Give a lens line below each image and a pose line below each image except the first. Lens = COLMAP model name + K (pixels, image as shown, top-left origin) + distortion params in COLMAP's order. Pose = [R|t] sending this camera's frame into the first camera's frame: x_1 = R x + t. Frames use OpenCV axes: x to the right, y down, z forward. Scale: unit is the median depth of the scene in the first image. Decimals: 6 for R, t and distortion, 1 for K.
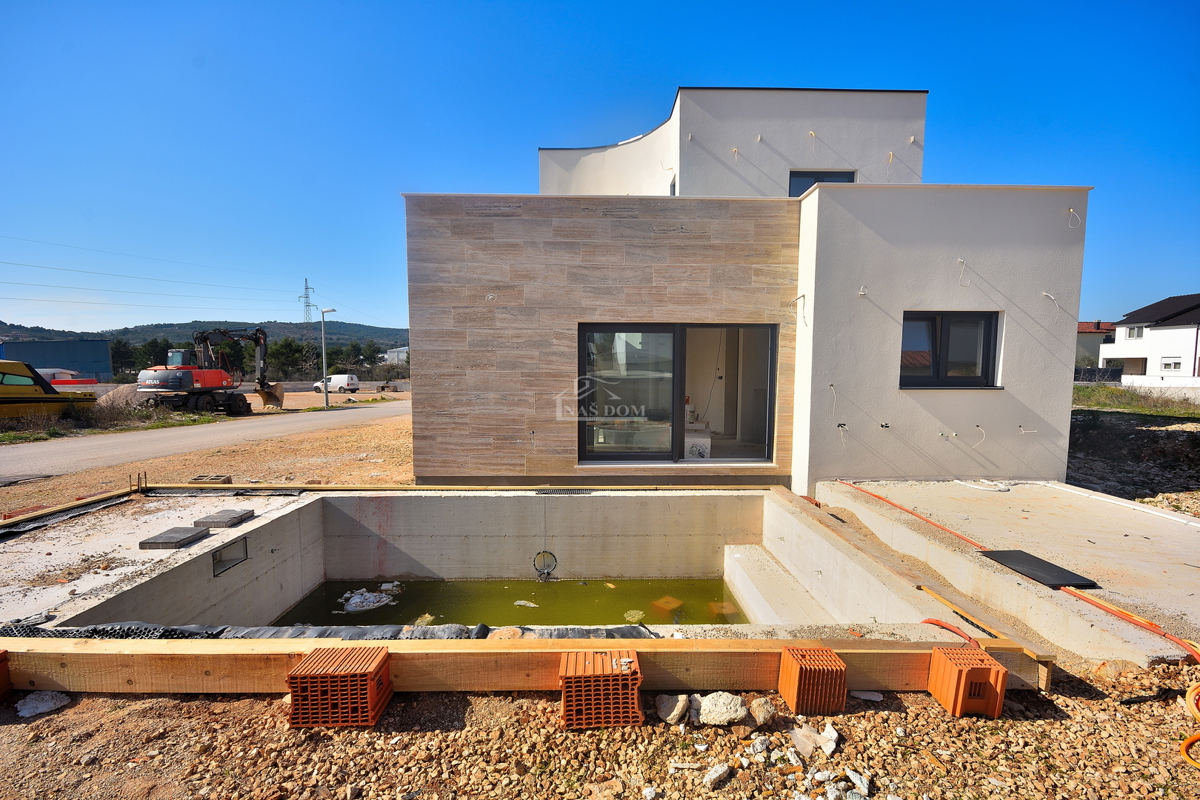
lens RADIAL K [[527.5, 0, 599.7], [0, 527.5, 407.8], [0, 0, 1]] dist [-0.004626, -0.000904]
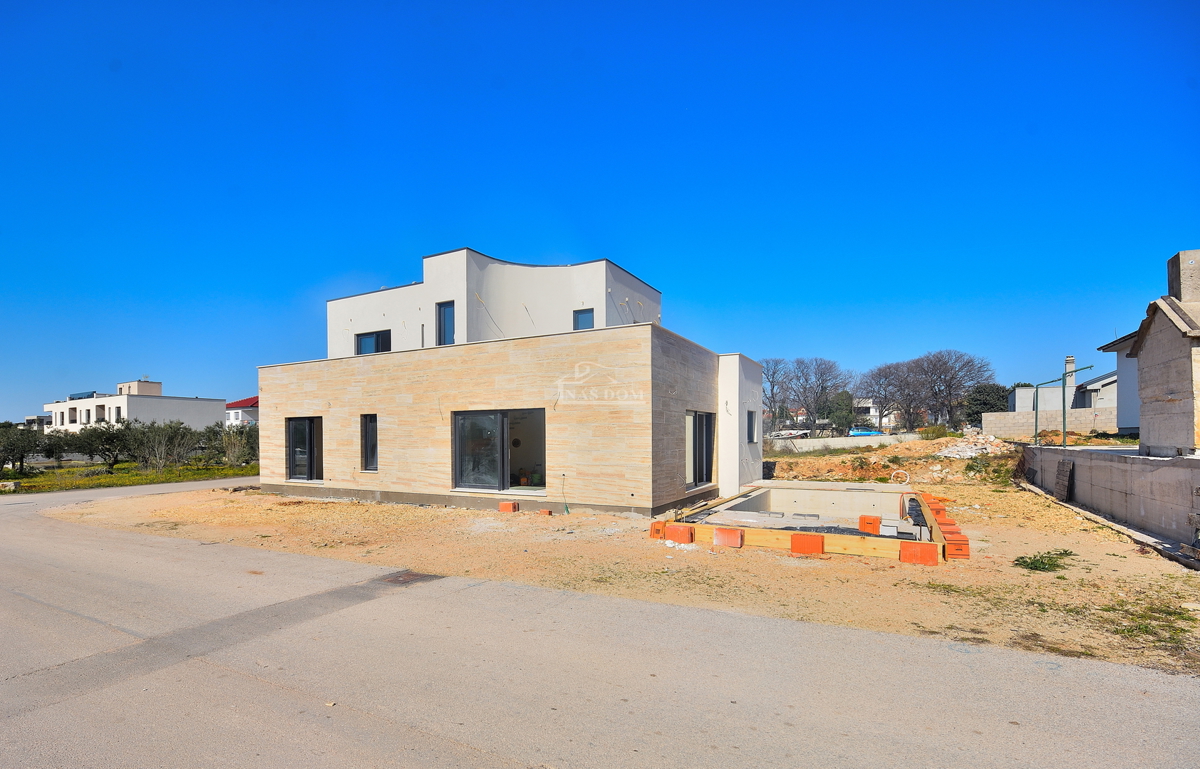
lens RADIAL K [[571.5, 0, 548.0], [0, 571.5, 441.1], [0, 0, 1]] dist [-0.009199, -0.000600]
pose [[0.535224, -0.010880, 0.844640, -1.902374], [0.070953, 0.996962, -0.032119, -0.027745], [-0.841725, 0.077120, 0.534370, 0.382119]]
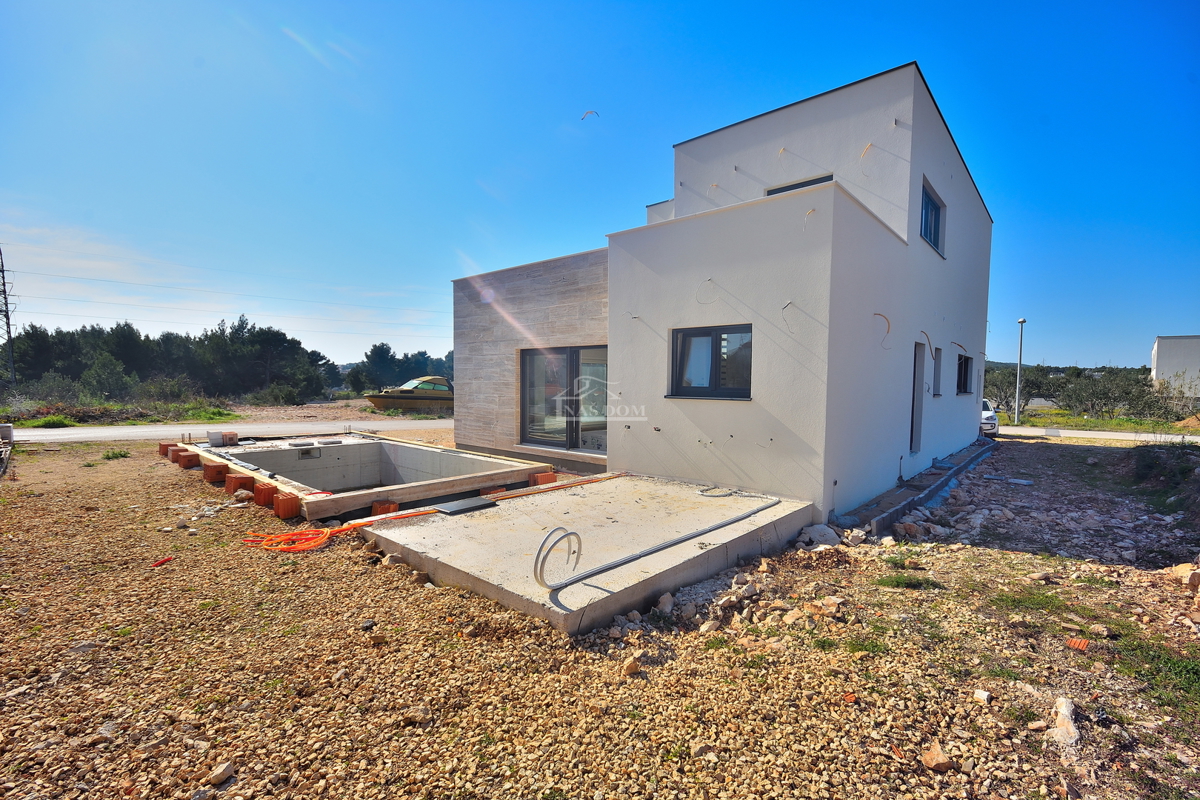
lens RADIAL K [[527.5, 0, 599.7], [0, 527.5, 407.8], [0, 0, 1]] dist [-0.004626, -0.000904]
pose [[0.727829, 0.037340, -0.684741, 1.181968], [-0.060485, 0.998120, -0.009862, 0.005390], [0.683086, 0.048595, 0.728720, 0.071873]]
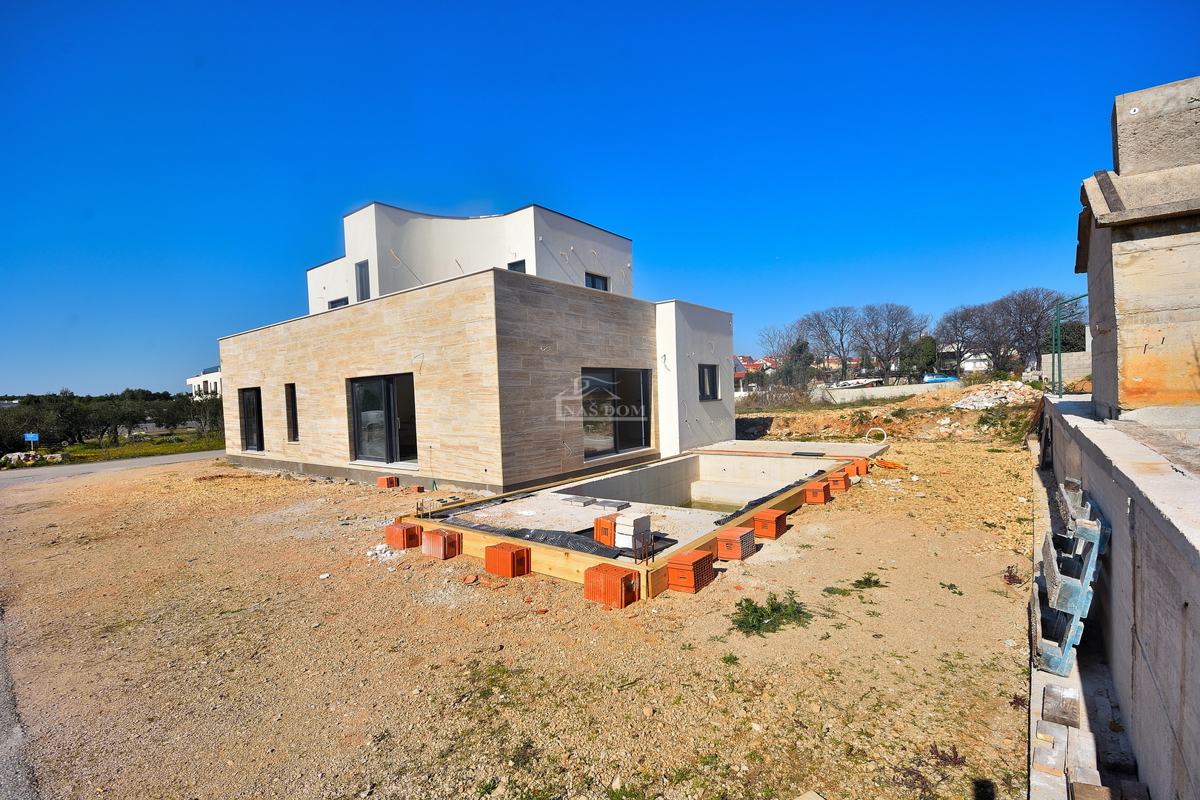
lens RADIAL K [[527.5, 0, 599.7], [0, 527.5, 407.8], [0, 0, 1]] dist [-0.004626, -0.000904]
pose [[0.627904, -0.046831, 0.776881, -1.206660], [0.097805, 0.995023, -0.019069, -0.010368], [-0.772121, 0.087957, 0.629359, 0.009452]]
